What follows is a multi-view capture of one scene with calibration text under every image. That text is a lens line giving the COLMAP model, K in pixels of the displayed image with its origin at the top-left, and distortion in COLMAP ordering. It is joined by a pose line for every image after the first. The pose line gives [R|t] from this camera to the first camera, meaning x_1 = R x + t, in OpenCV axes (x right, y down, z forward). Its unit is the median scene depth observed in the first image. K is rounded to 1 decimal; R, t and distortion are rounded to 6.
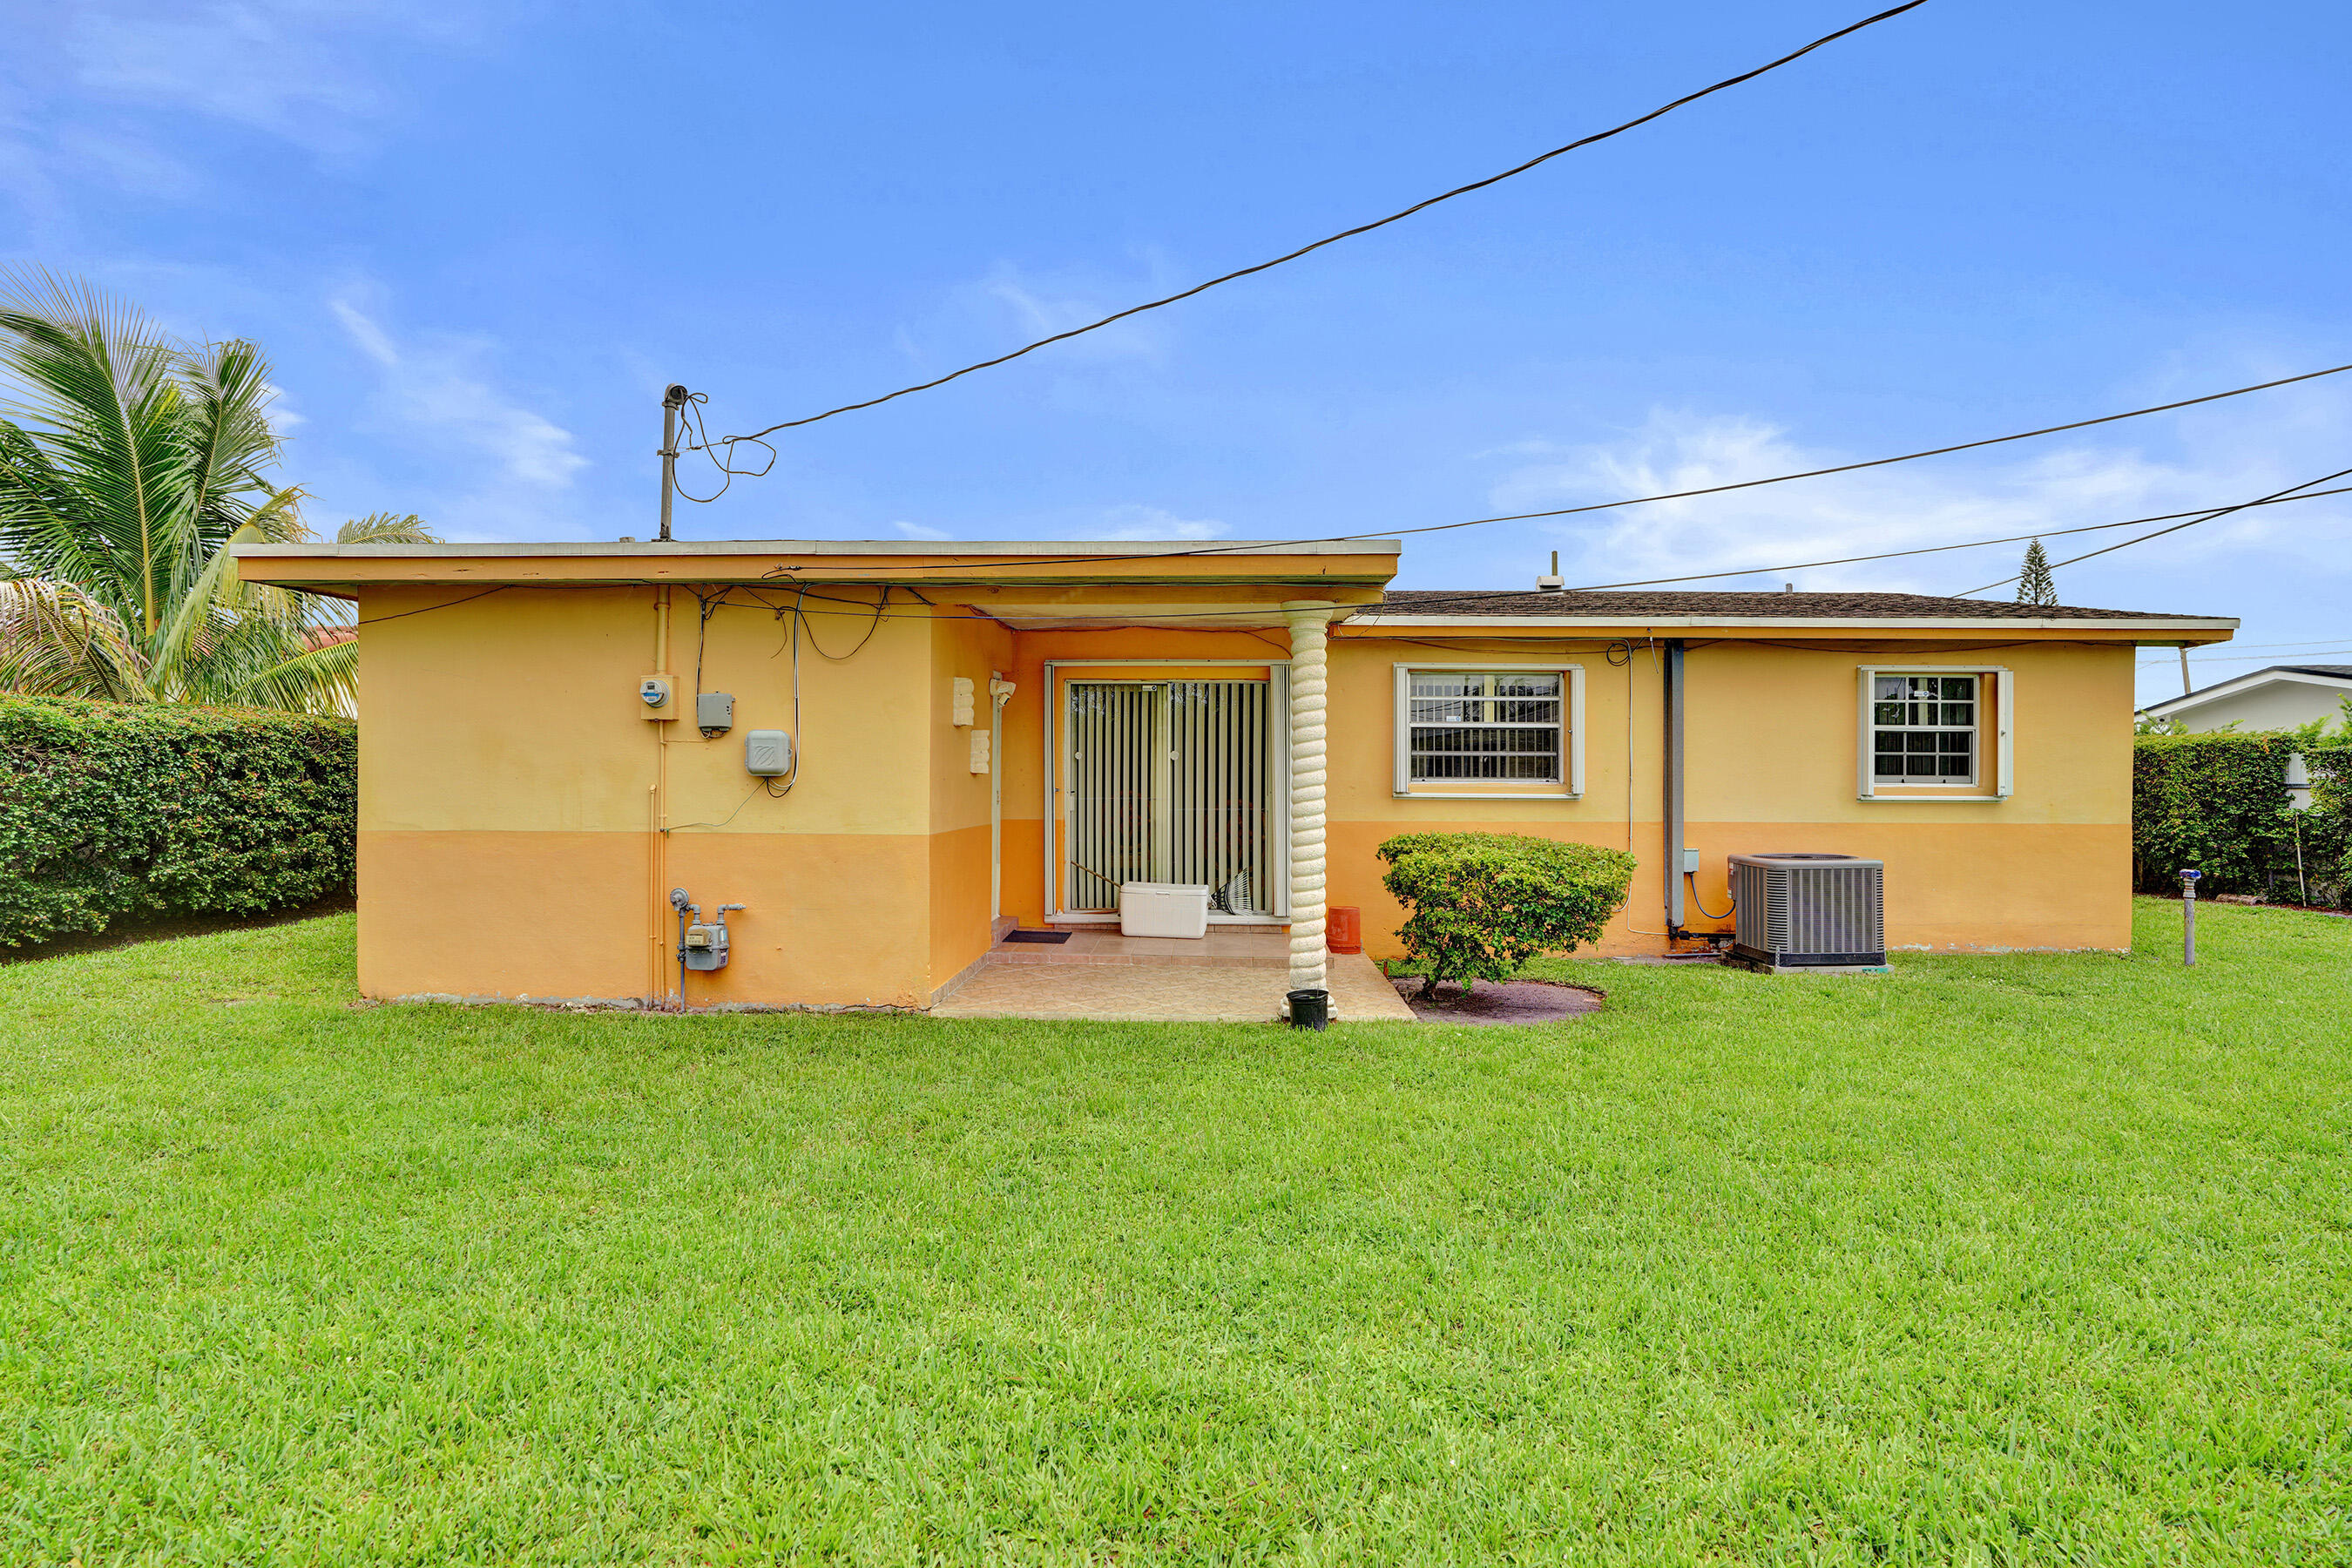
lens RADIAL K [[1139.1, 0, 1176.0], [0, 1139.1, 784.0], [0, 0, 1]] dist [-0.043661, 0.037117]
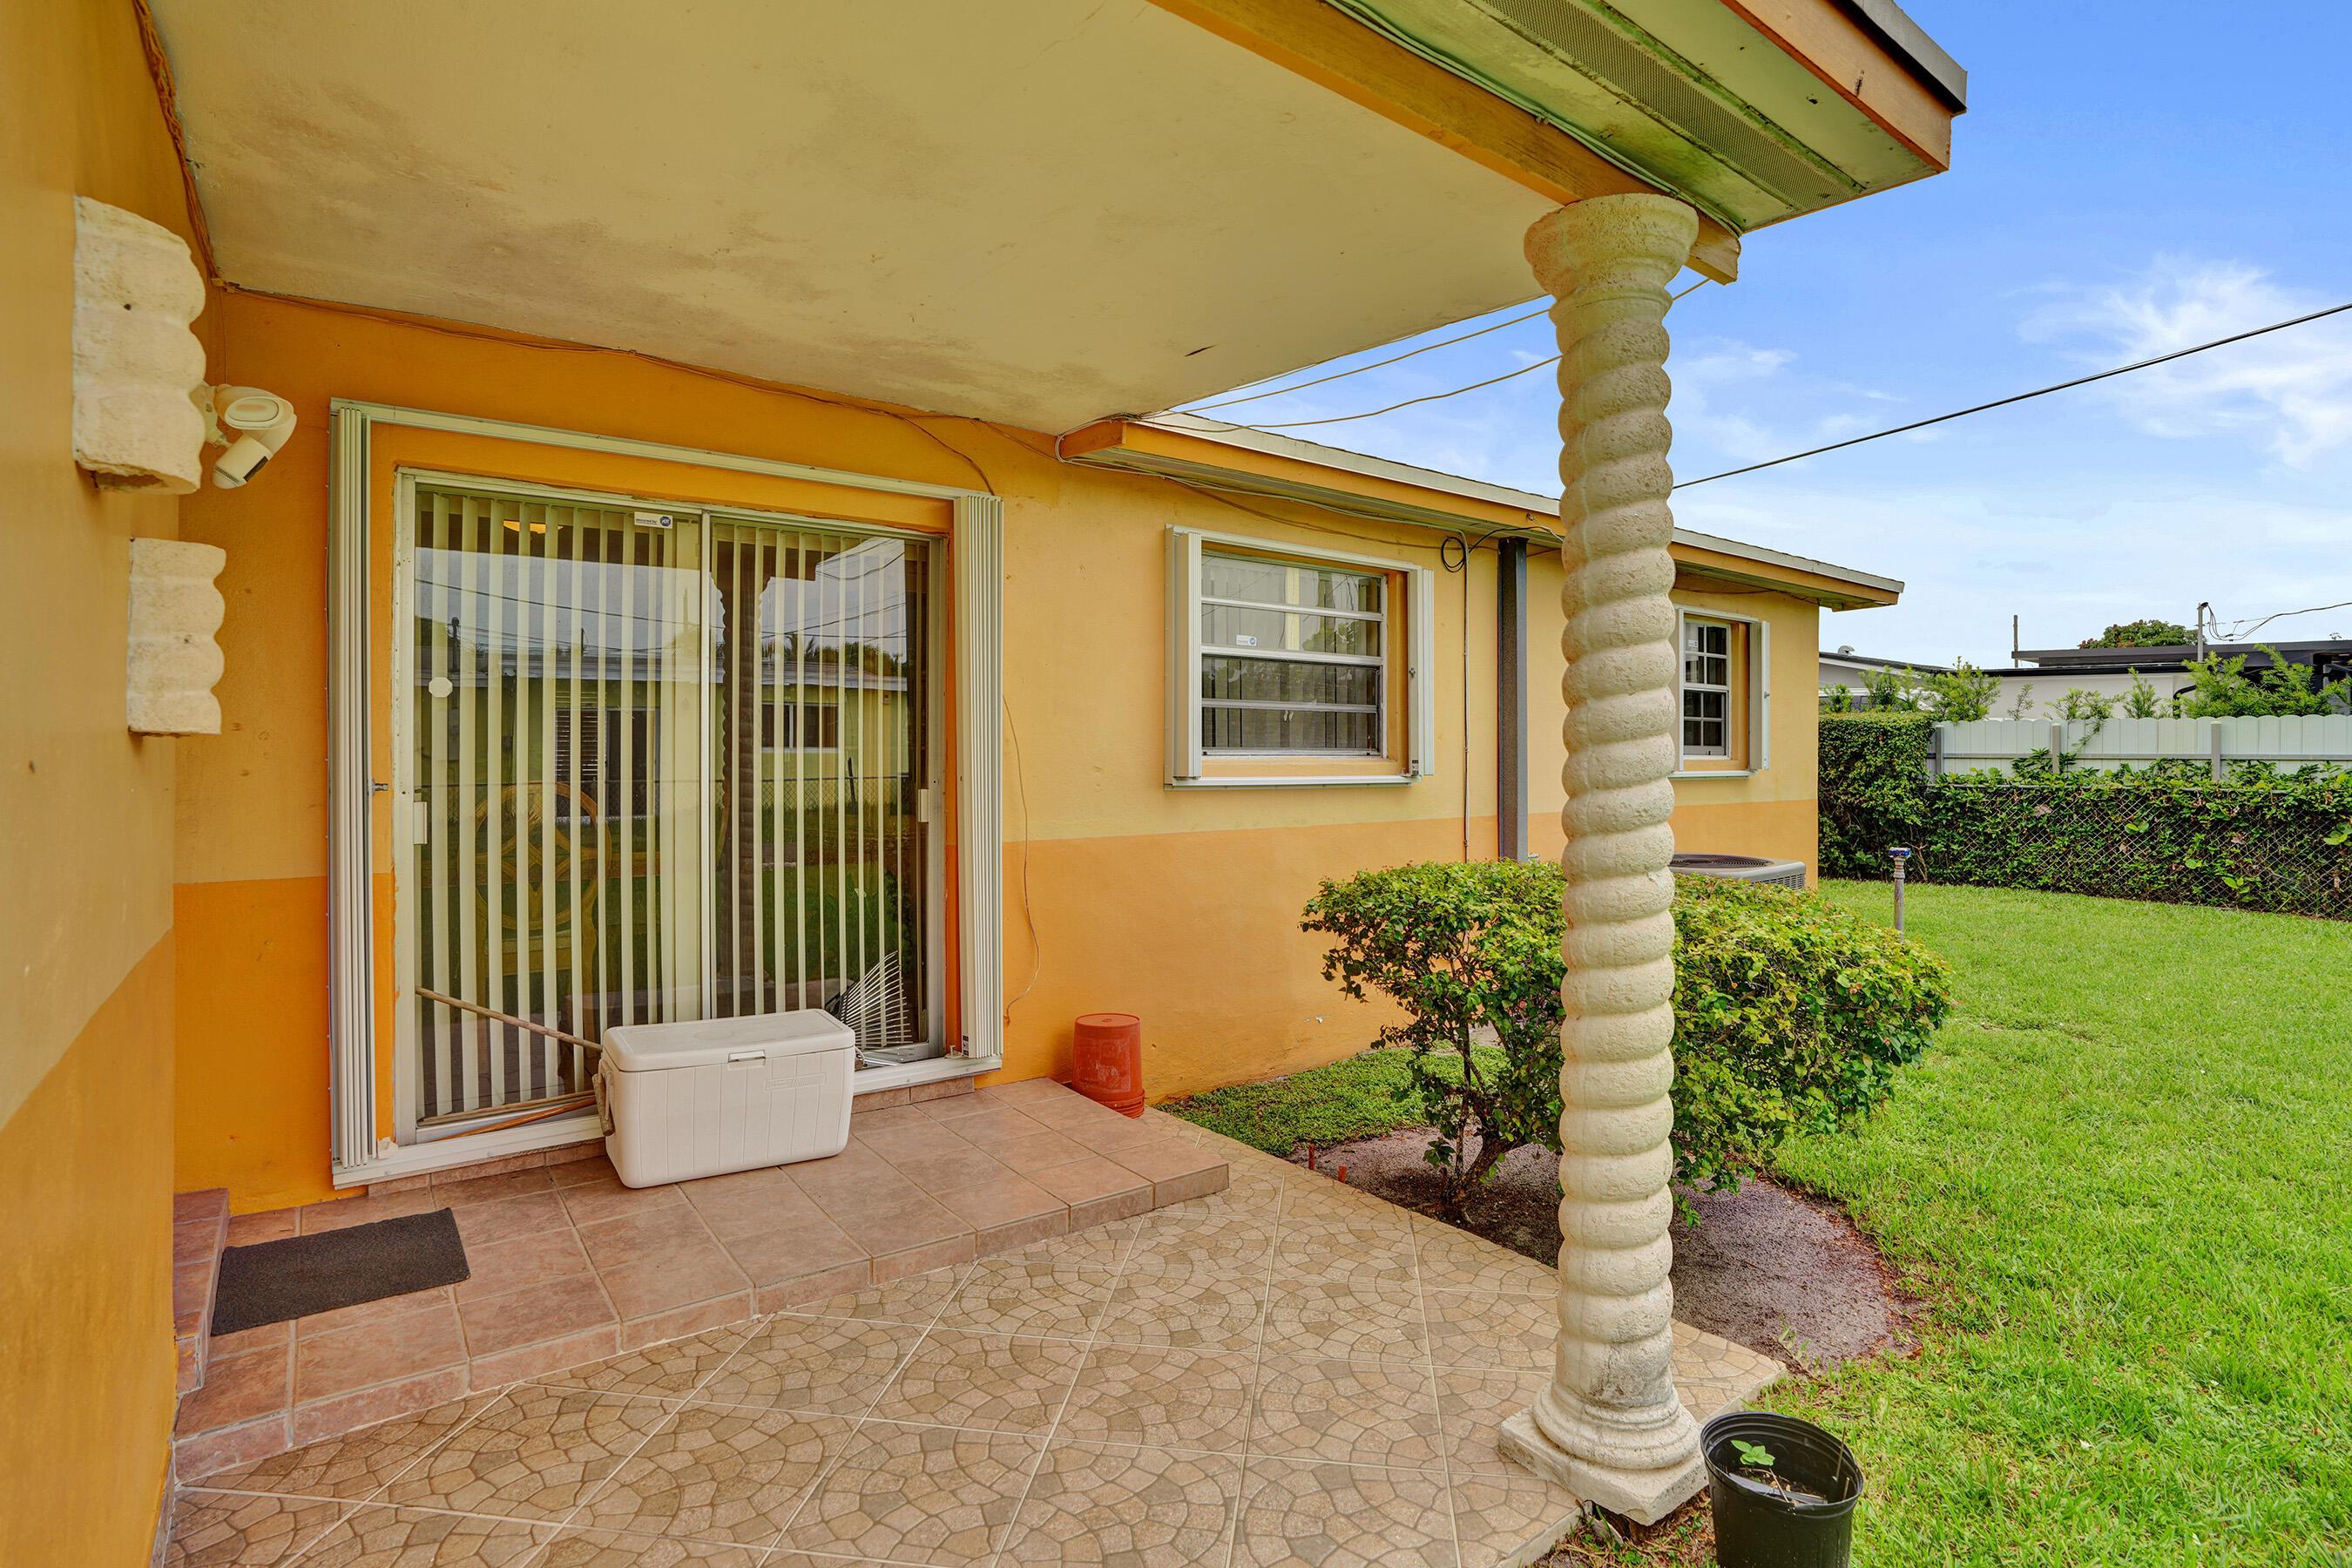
lens RADIAL K [[1156.1, 0, 1182.9], [0, 1156.1, 770.6], [0, 0, 1]] dist [-0.001811, -0.000184]
pose [[0.768300, -0.012799, 0.639962, -0.191848], [0.005044, 0.999890, 0.013941, -0.004392], [-0.640070, -0.007483, 0.768280, 0.796834]]
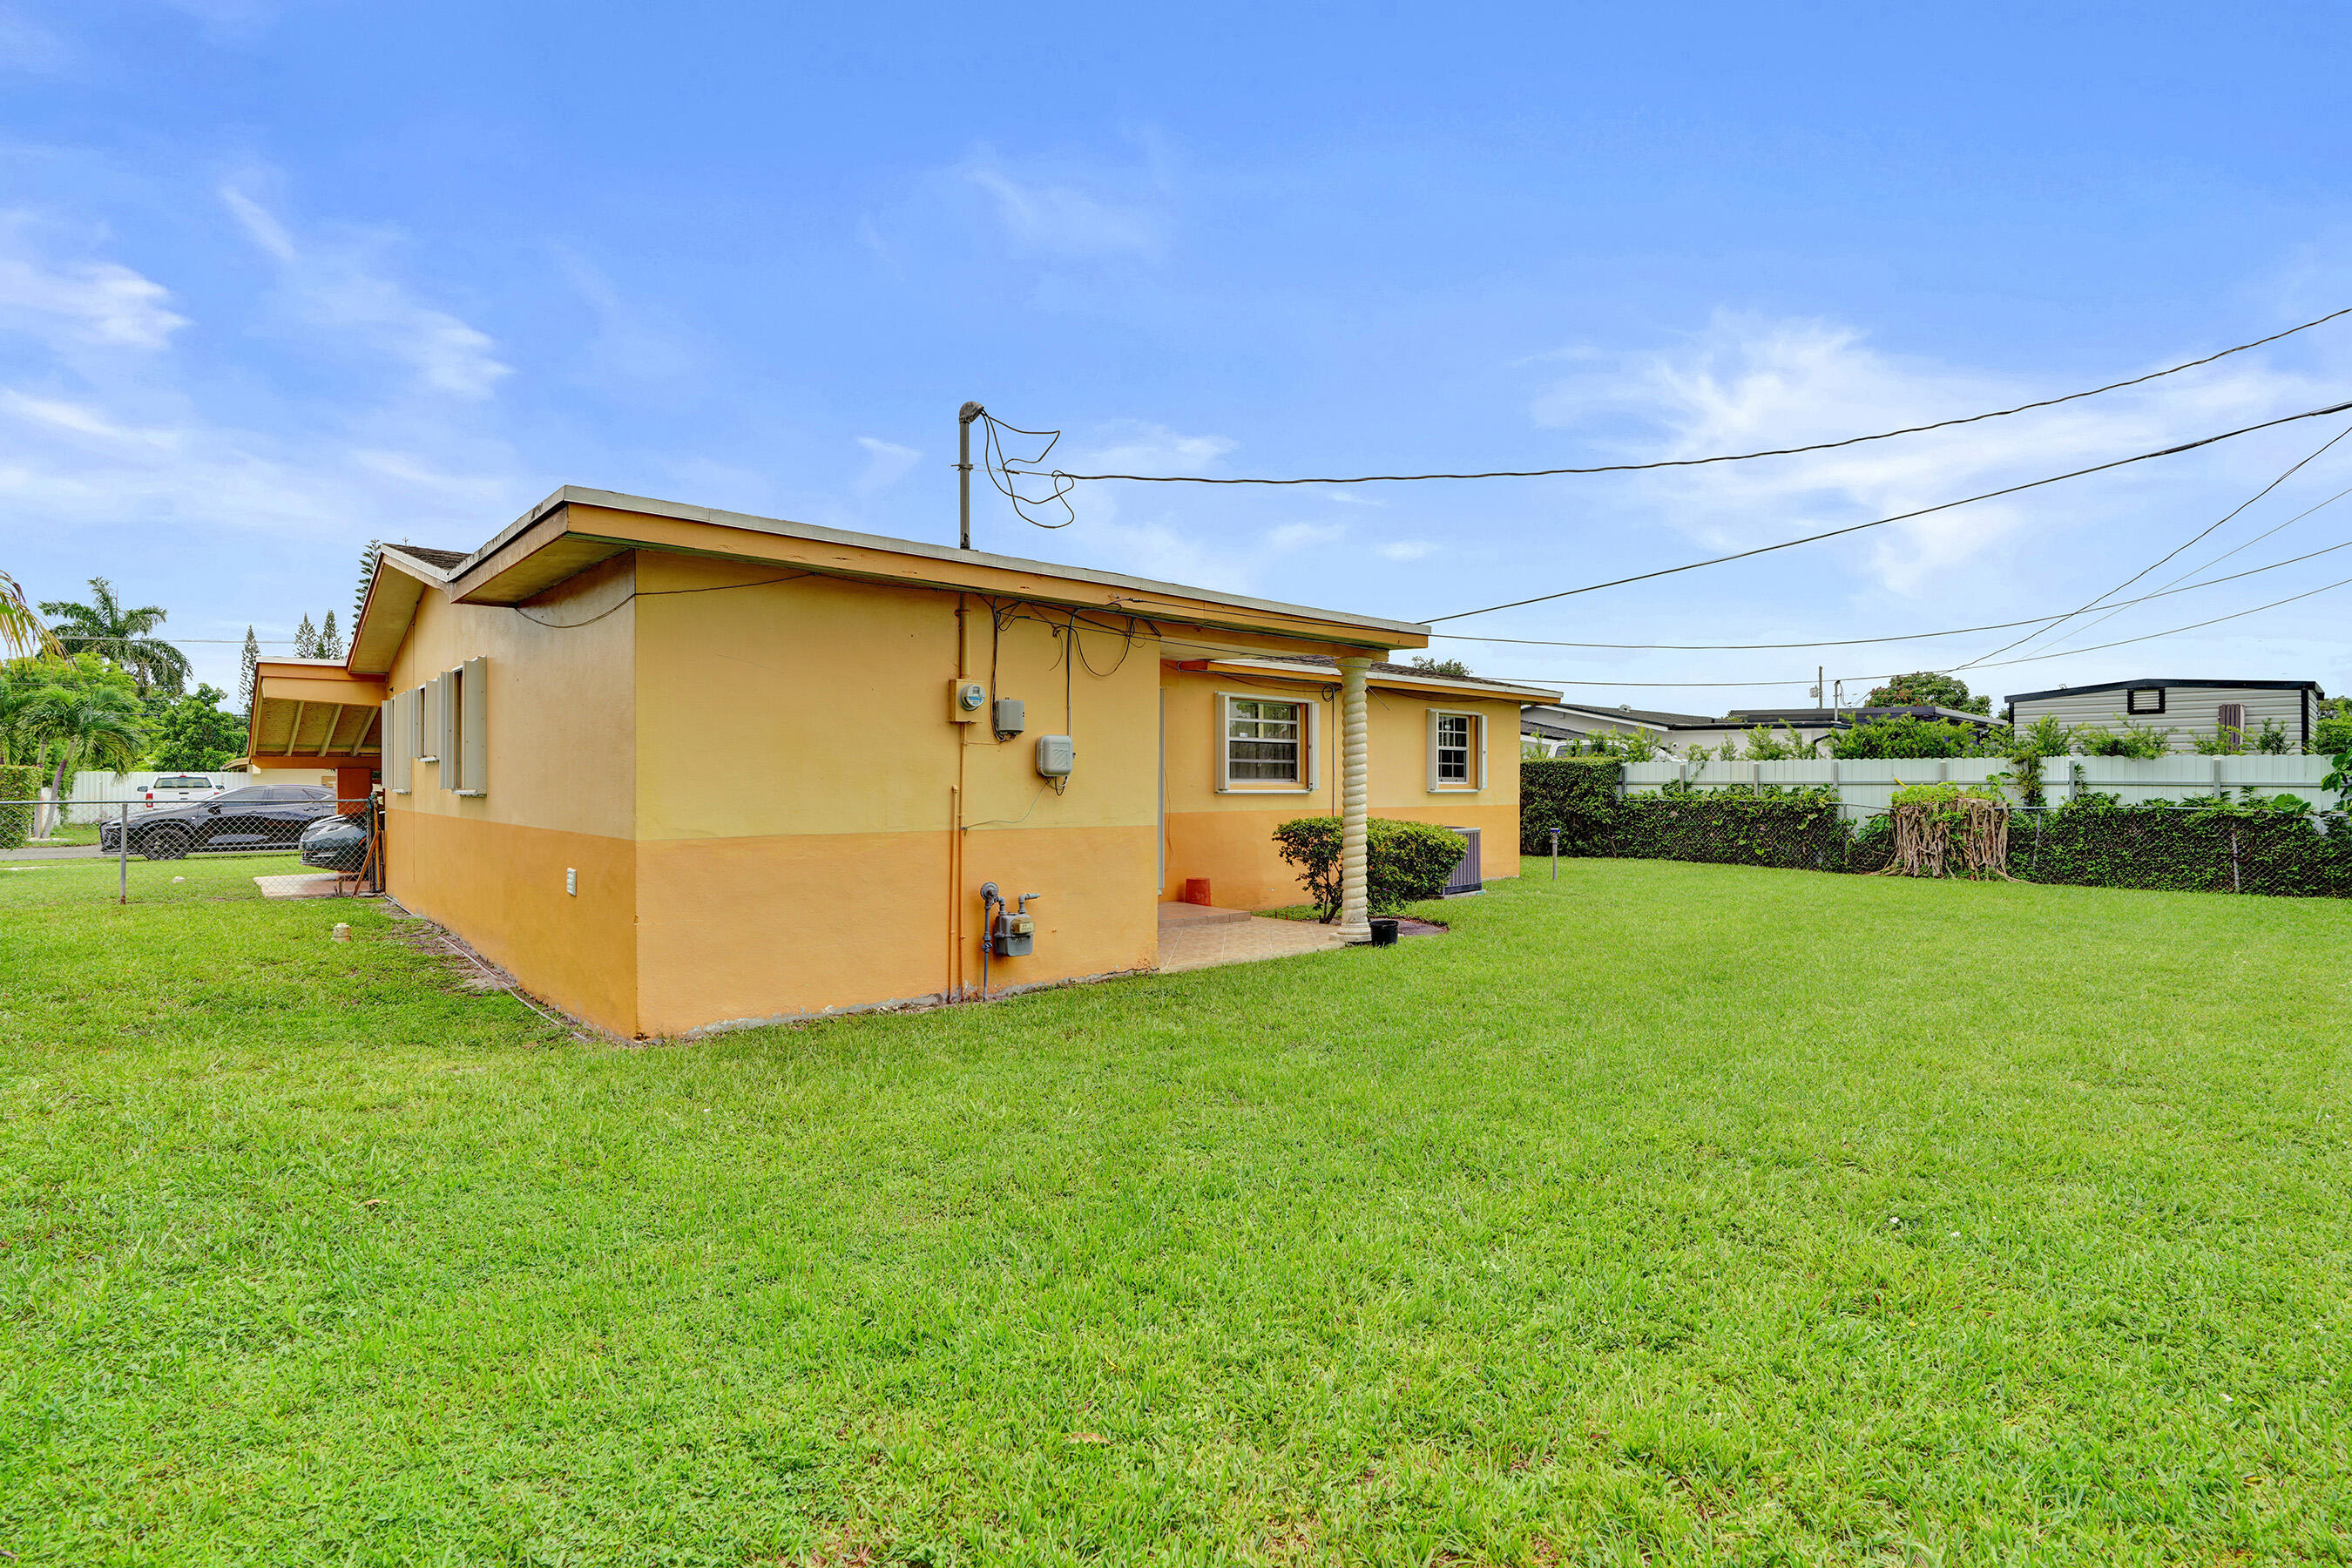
lens RADIAL K [[1156.1, 0, 1182.9], [0, 1156.1, 770.6], [0, 0, 1]] dist [-0.001811, -0.000184]
pose [[0.713764, 0.004310, 0.700373, -1.040724], [0.007526, 0.999876, -0.013823, 0.004641], [-0.700346, 0.015138, 0.713643, 0.097586]]
